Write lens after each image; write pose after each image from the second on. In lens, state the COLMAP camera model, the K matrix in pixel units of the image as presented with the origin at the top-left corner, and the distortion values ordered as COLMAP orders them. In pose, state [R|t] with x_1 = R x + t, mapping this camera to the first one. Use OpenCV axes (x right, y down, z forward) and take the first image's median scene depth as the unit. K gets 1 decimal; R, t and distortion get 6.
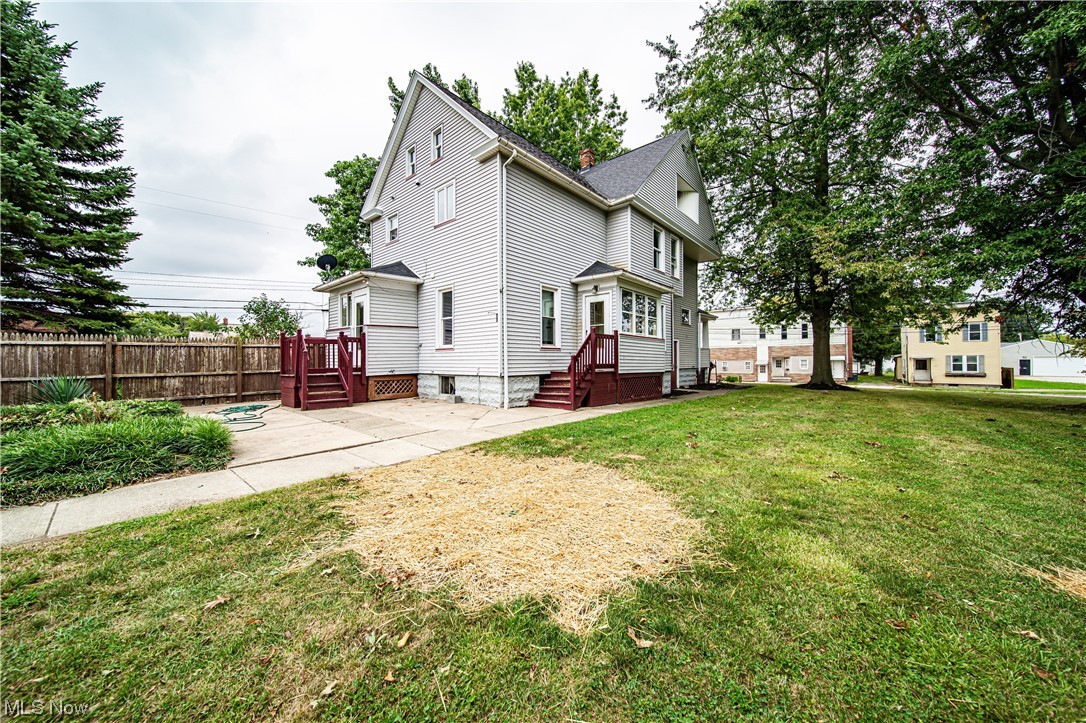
lens RADIAL K [[378.5, 0, 543.8], [0, 378.5, 360.5], [0, 0, 1]] dist [-0.002528, -0.000229]
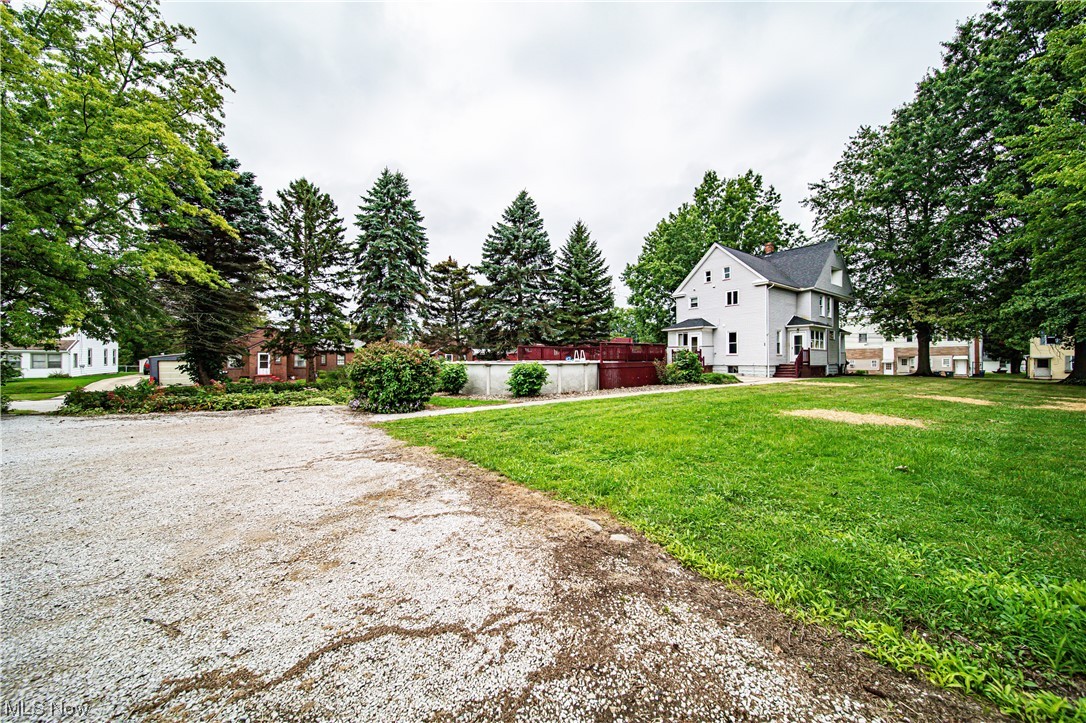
lens RADIAL K [[378.5, 0, 539.3], [0, 378.5, 359.2], [0, 0, 1]] dist [-0.002528, -0.000229]
pose [[0.972819, 0.003096, -0.231544, -0.882153], [-0.002175, 0.999989, 0.004234, -0.011326], [0.231555, -0.003615, 0.972815, -1.673207]]
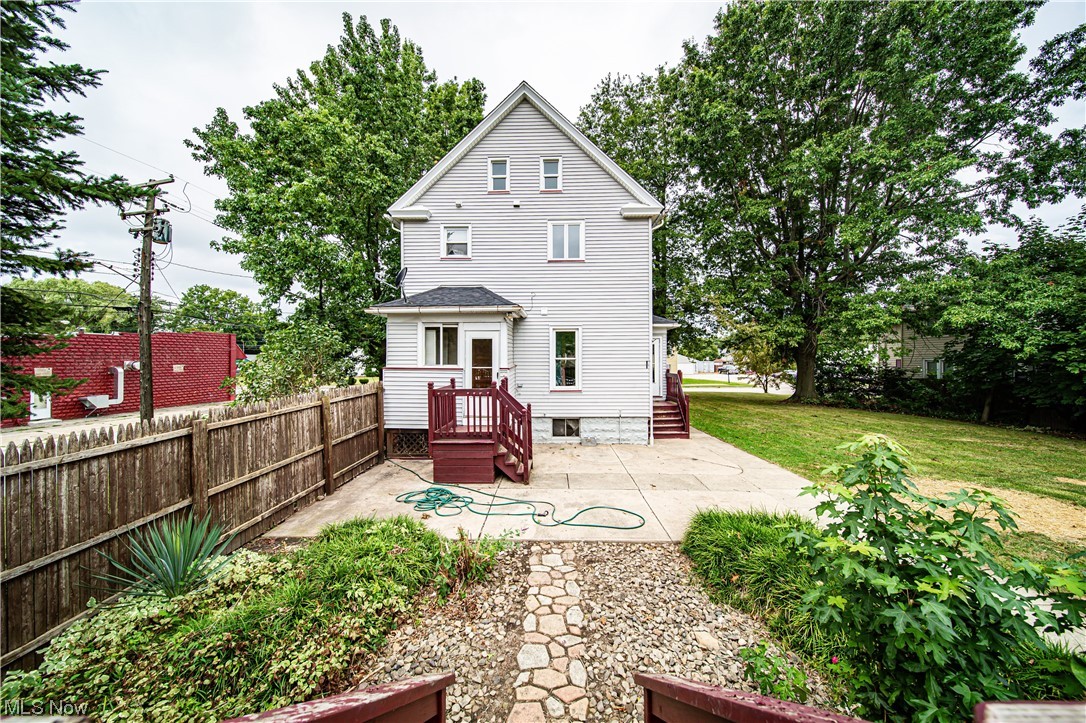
lens RADIAL K [[378.5, 0, 544.2], [0, 378.5, 357.6], [0, 0, 1]] dist [-0.002528, -0.000229]
pose [[0.768608, 0.002429, 0.639715, -0.875362], [-0.000942, 0.999996, -0.002666, -0.106806], [-0.639719, 0.001447, 0.768607, 0.273530]]
